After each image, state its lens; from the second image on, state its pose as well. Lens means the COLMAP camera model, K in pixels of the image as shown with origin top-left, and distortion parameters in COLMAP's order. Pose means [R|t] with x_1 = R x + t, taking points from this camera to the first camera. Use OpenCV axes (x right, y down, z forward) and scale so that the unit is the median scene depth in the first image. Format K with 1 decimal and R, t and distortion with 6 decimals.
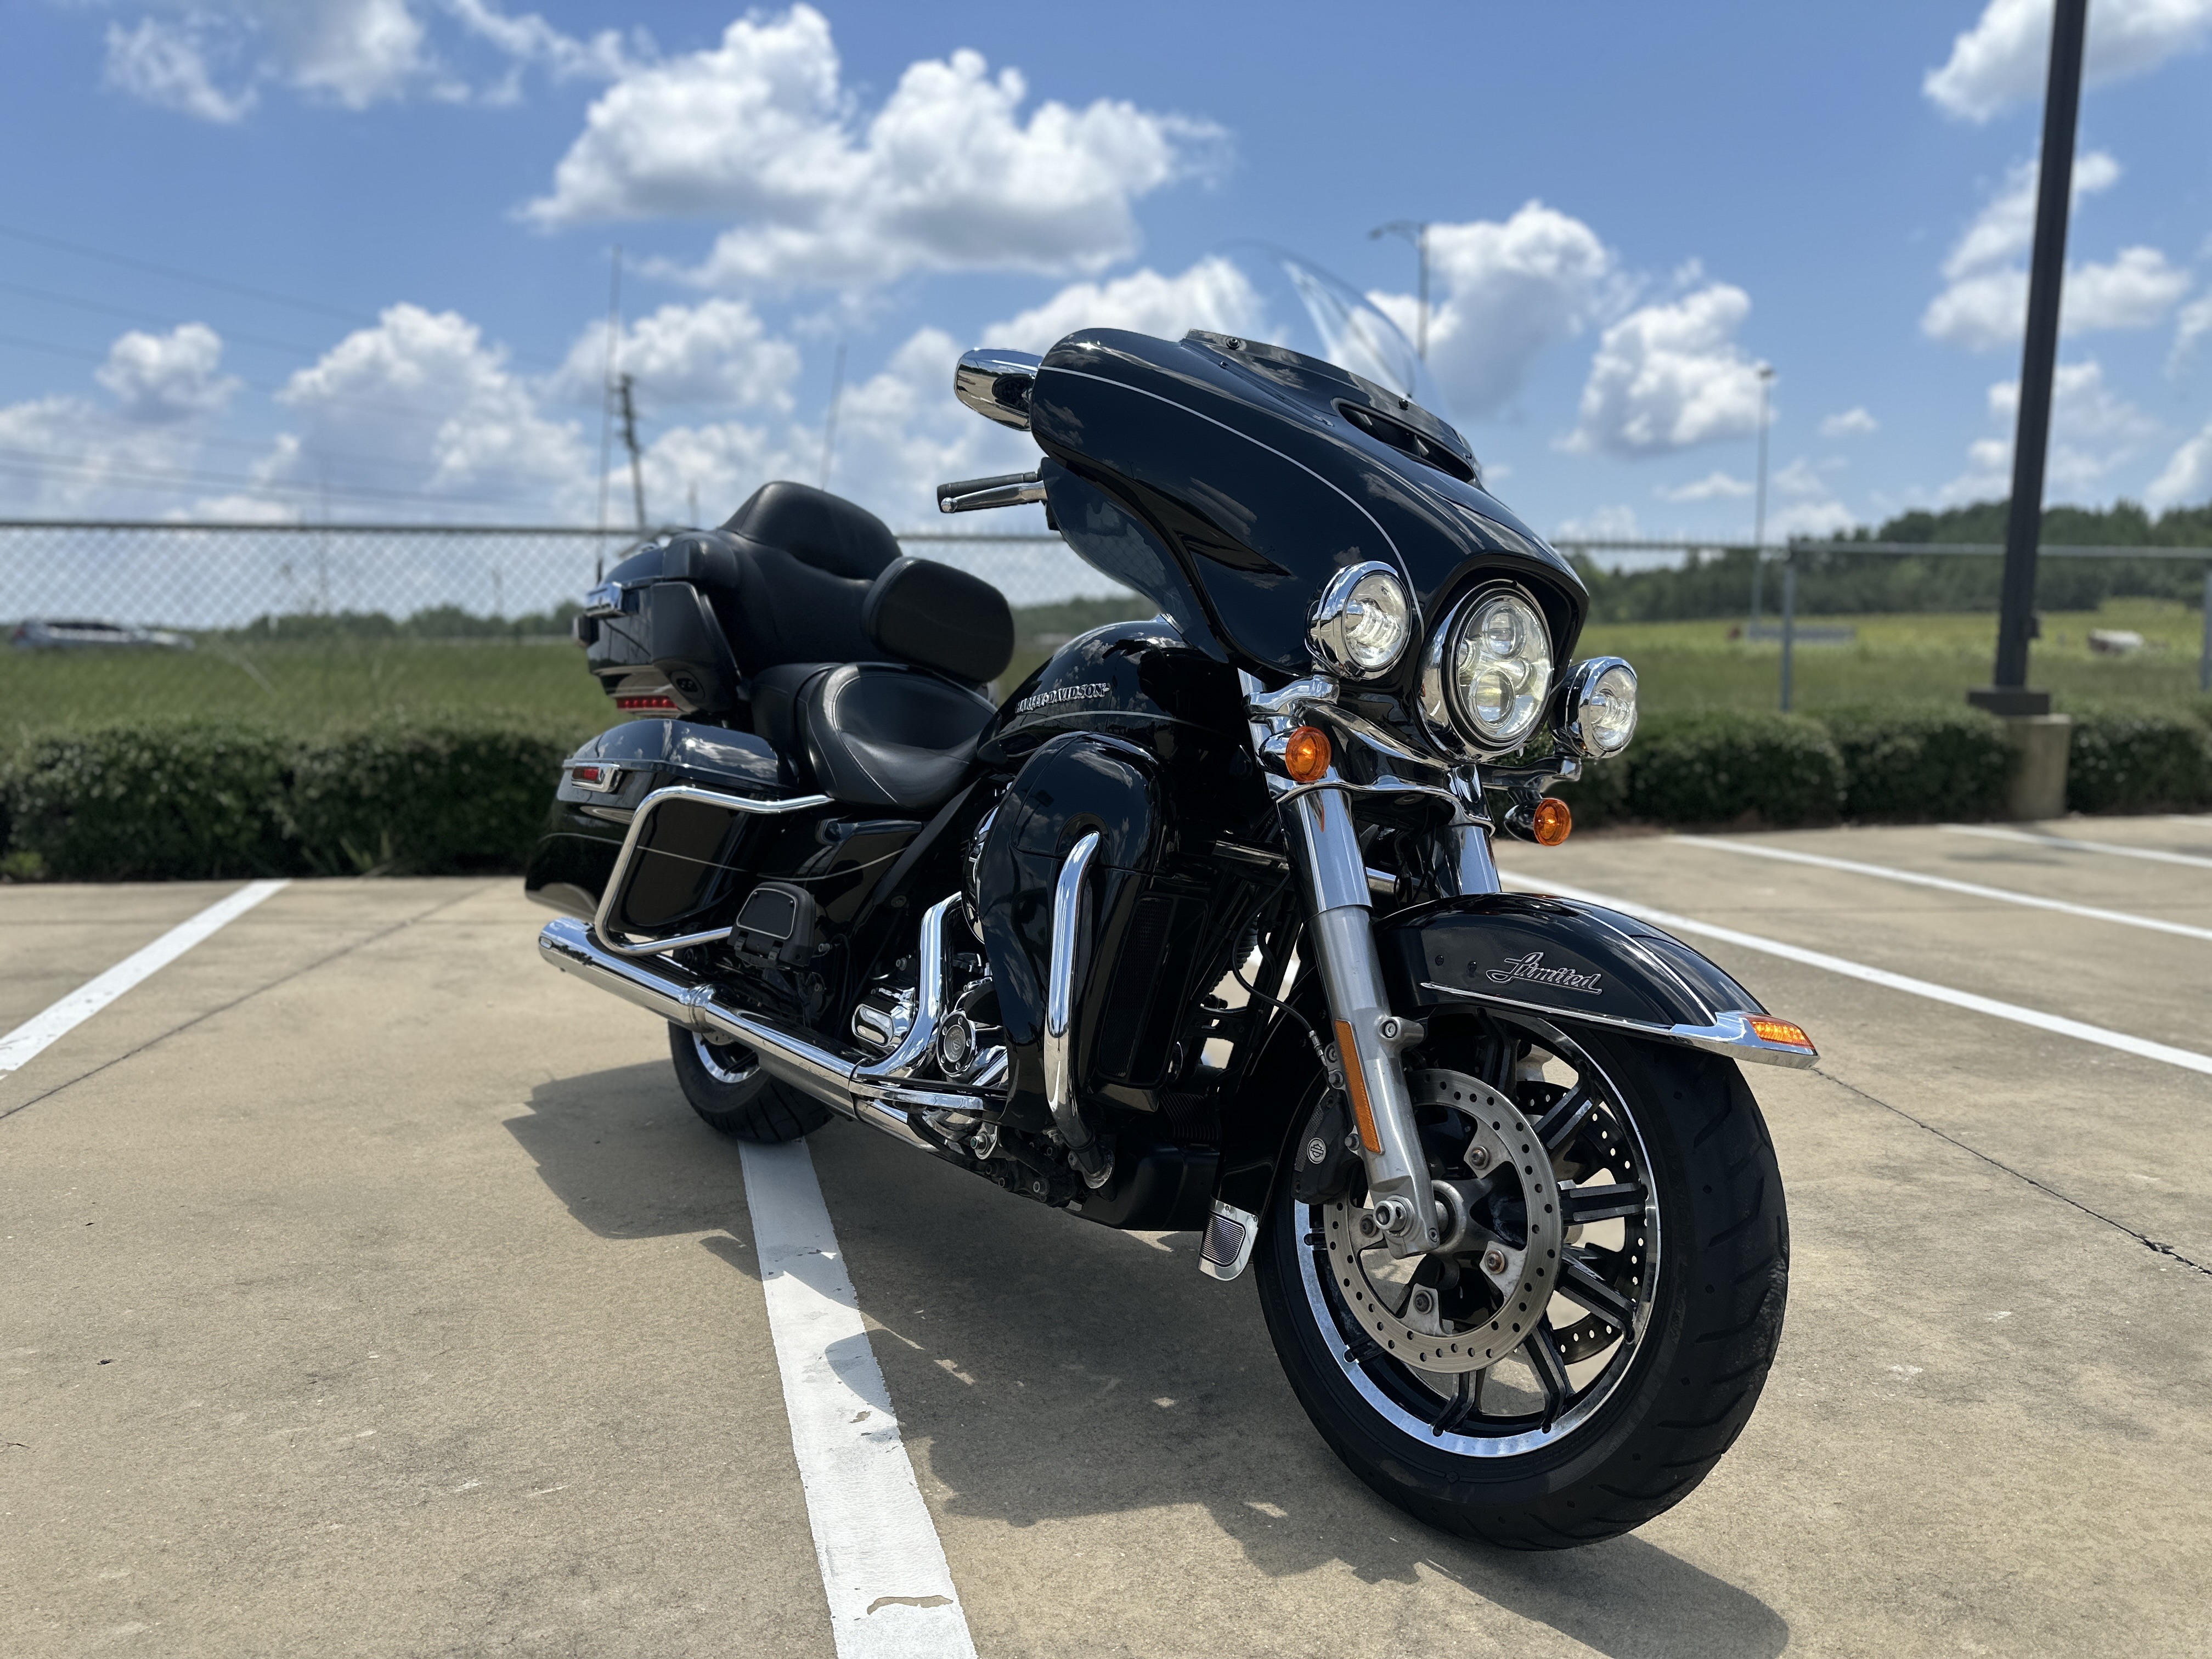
lens RADIAL K [[1585.4, 0, 1115.9], [0, 1585.4, 838.0], [0, 0, 1]] dist [0.006606, -0.001933]
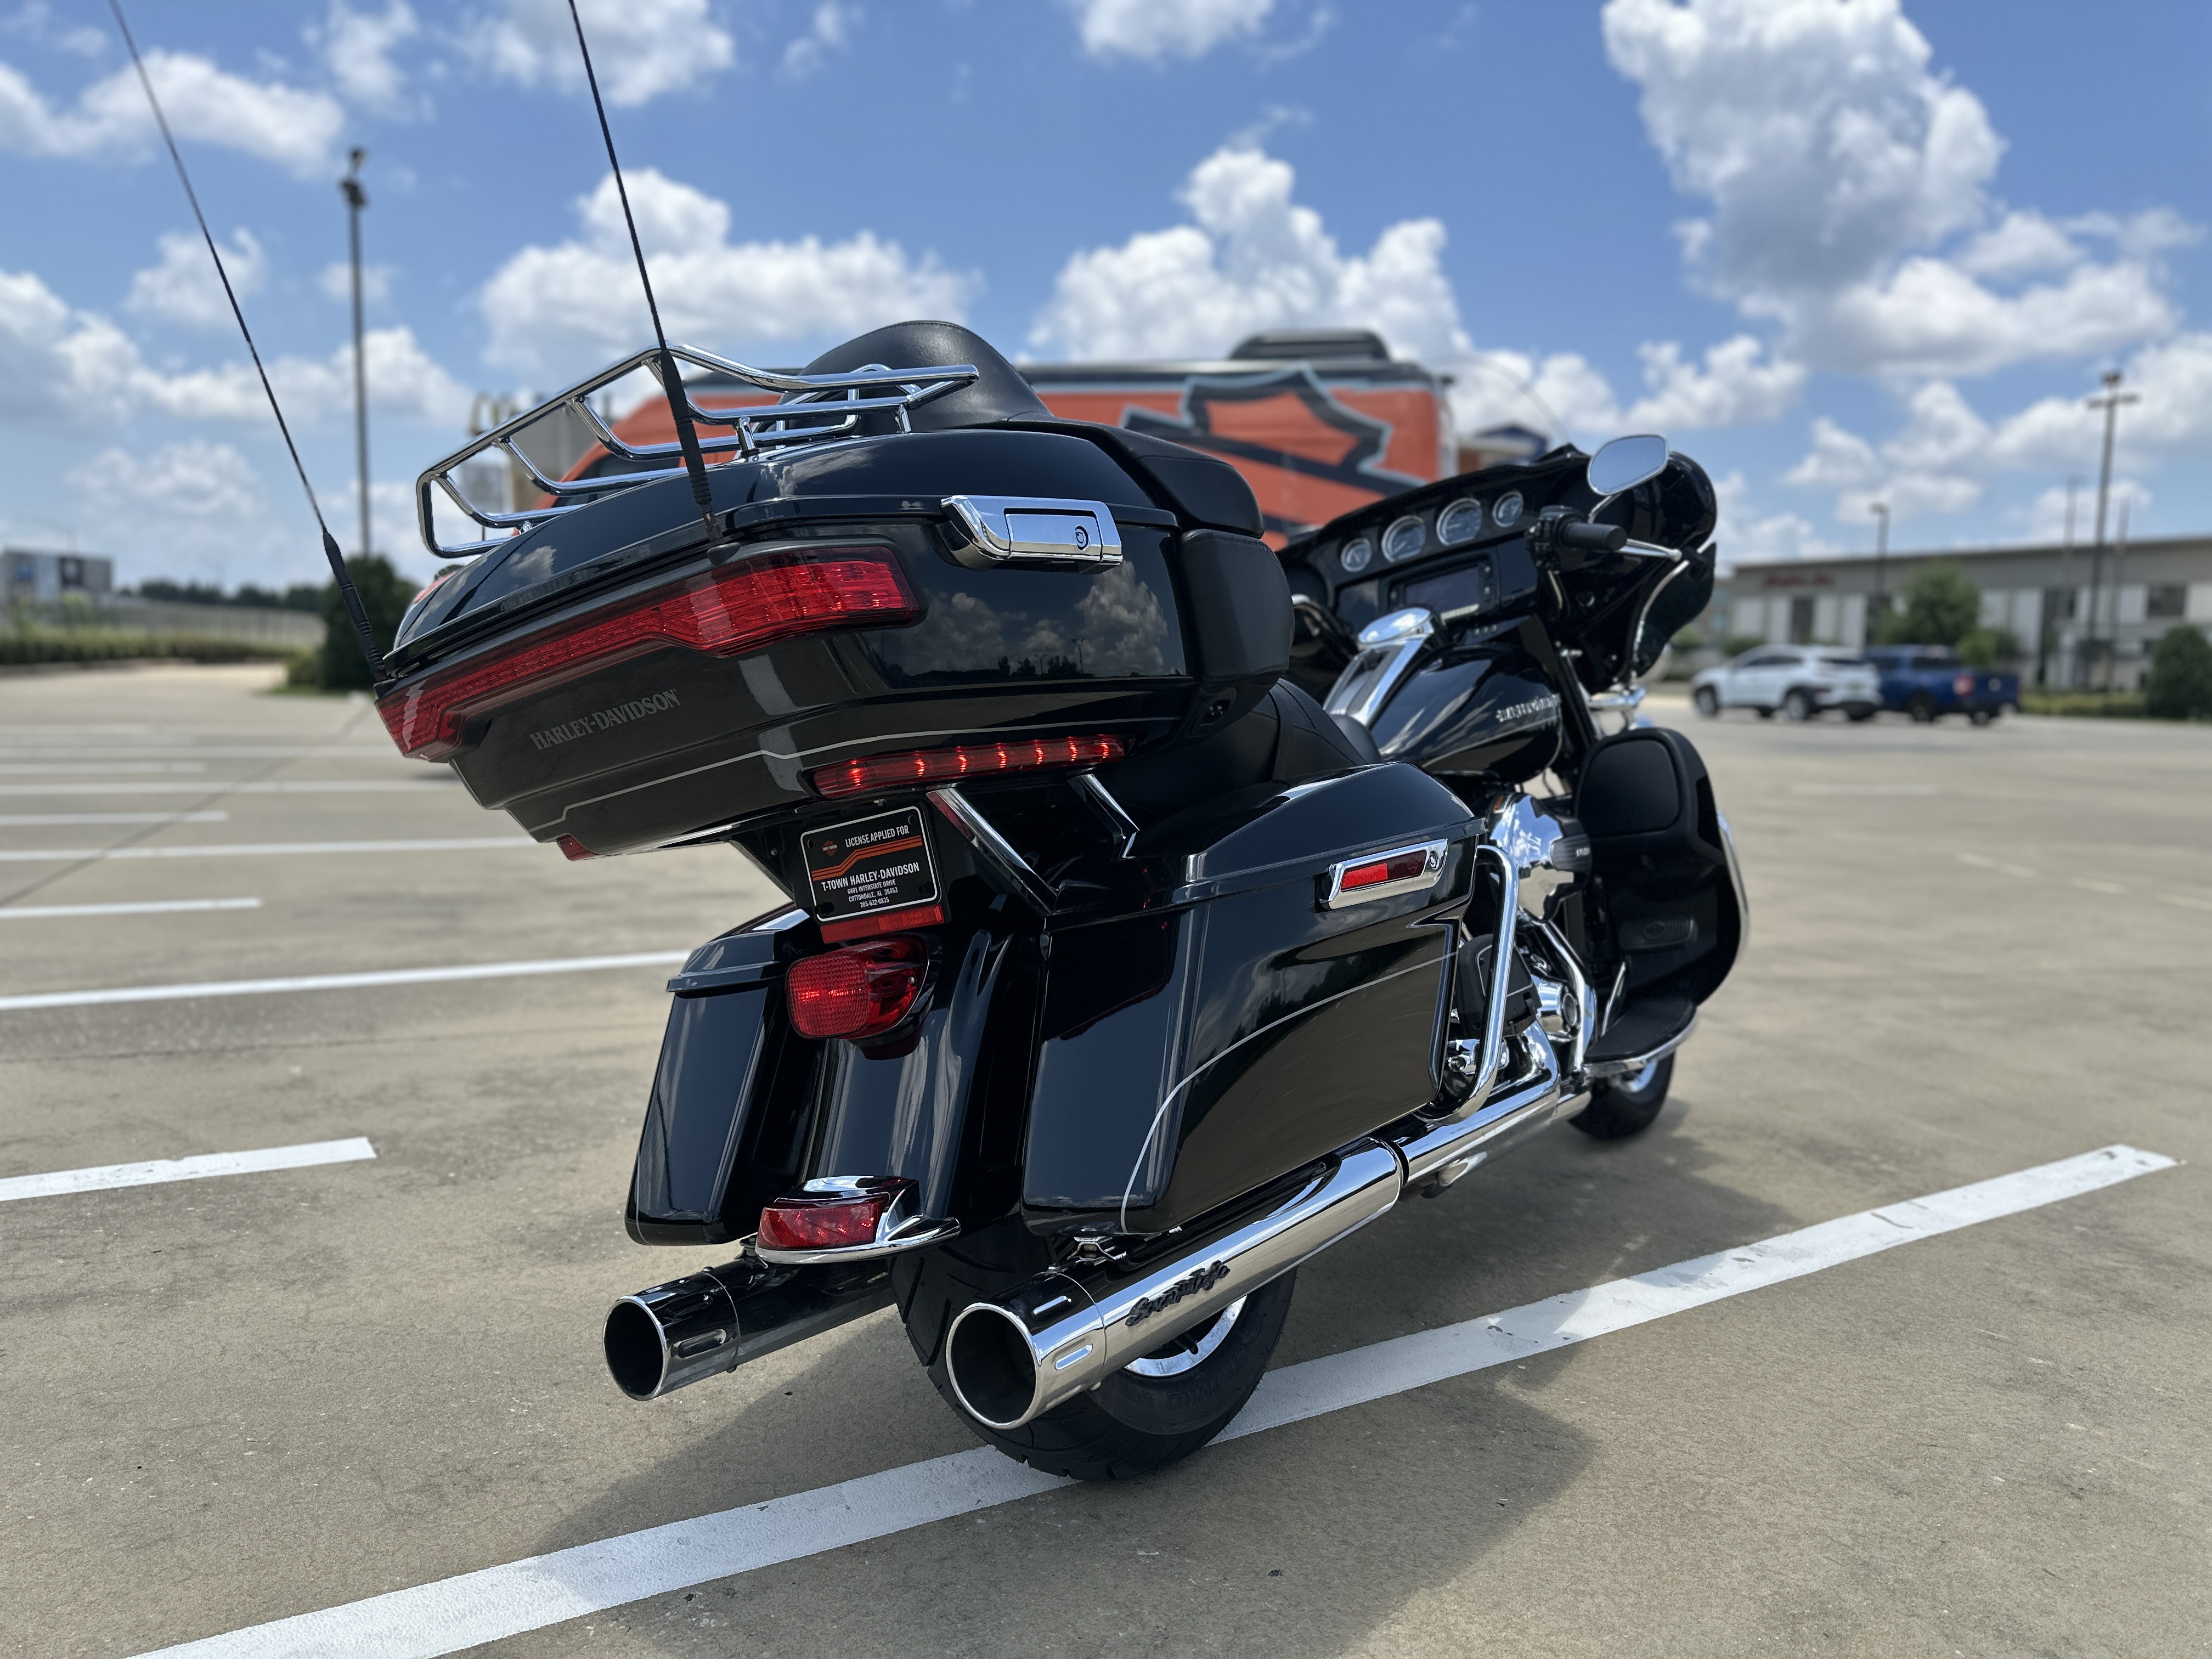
lens RADIAL K [[1585.4, 0, 1106.6], [0, 1585.4, 829.0], [0, 0, 1]] dist [0.006606, -0.001933]
pose [[-0.267164, -0.103309, 0.958097, -1.202493], [0.095062, 0.986562, 0.132887, -0.202871], [-0.958951, 0.126581, -0.253753, 1.739896]]
